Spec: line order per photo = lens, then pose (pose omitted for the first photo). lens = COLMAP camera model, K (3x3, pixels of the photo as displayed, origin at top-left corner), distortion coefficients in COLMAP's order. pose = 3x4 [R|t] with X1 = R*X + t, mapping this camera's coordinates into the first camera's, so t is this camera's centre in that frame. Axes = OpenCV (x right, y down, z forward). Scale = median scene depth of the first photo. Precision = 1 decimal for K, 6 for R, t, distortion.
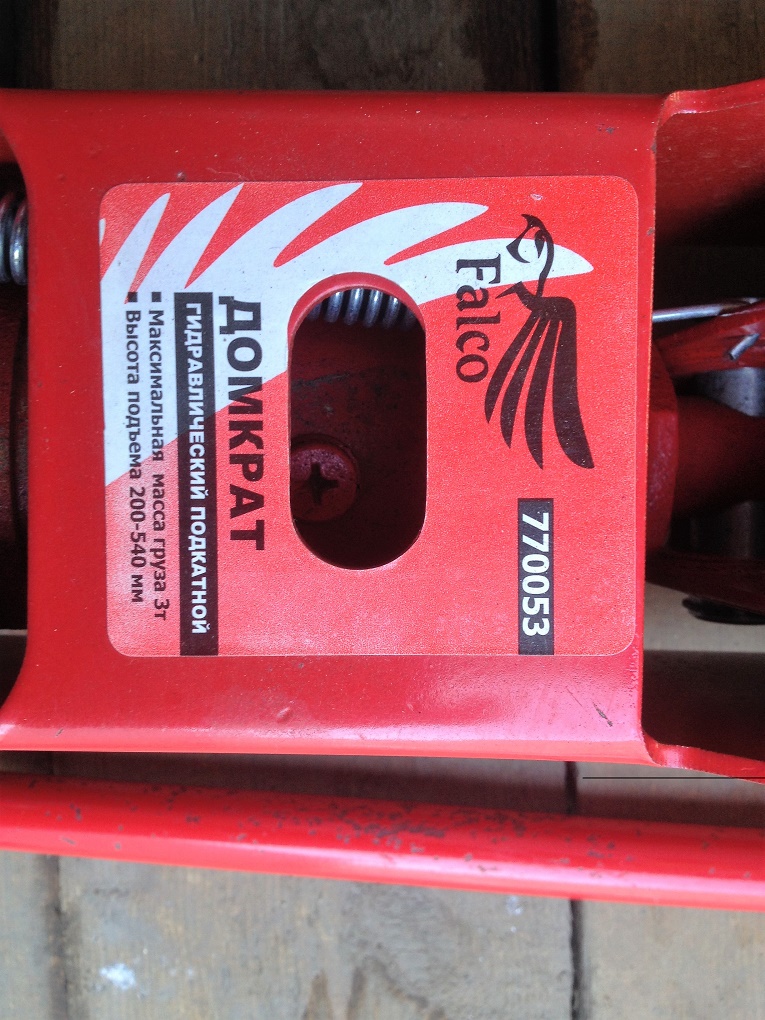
lens RADIAL K [[1007.1, 0, 382.5], [0, 1007.1, 510.0], [0, 0, 1]] dist [0.189025, -0.512397]
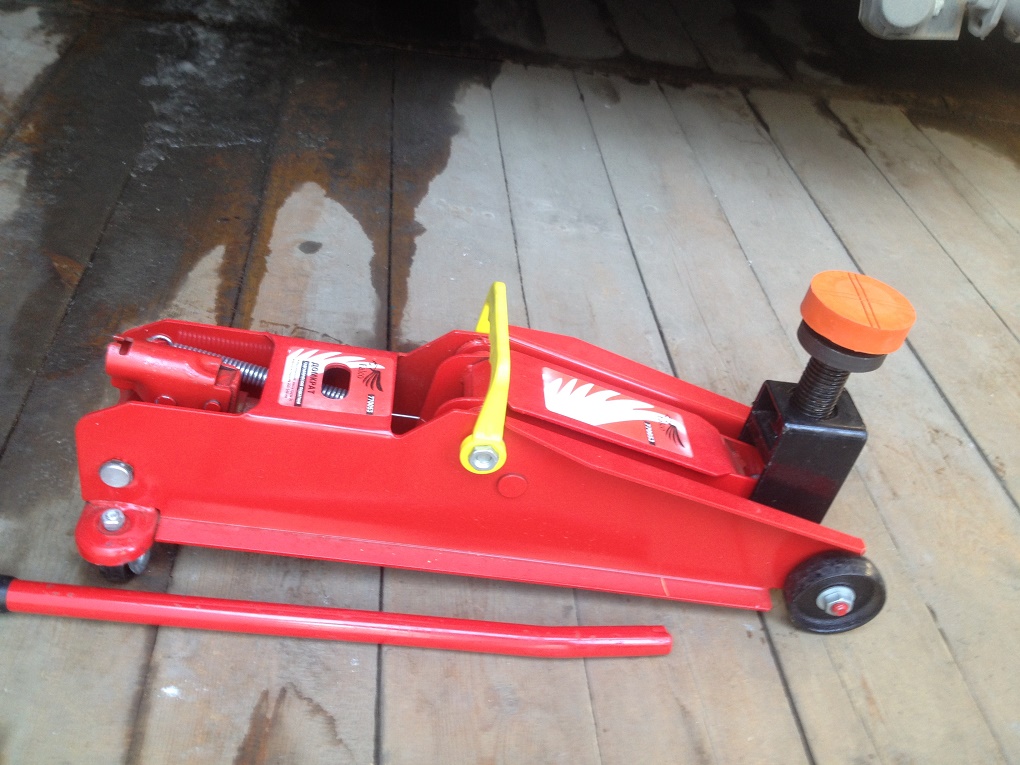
lens RADIAL K [[1007.1, 0, 510.0], [0, 1007.1, 382.5], [0, 0, 1]] dist [0.189025, -0.512397]
pose [[0.975603, 0.143797, 0.165892, -0.015896], [0.057881, 0.560425, -0.826180, 4.052515], [-0.211773, 0.815626, 0.538430, -1.842522]]
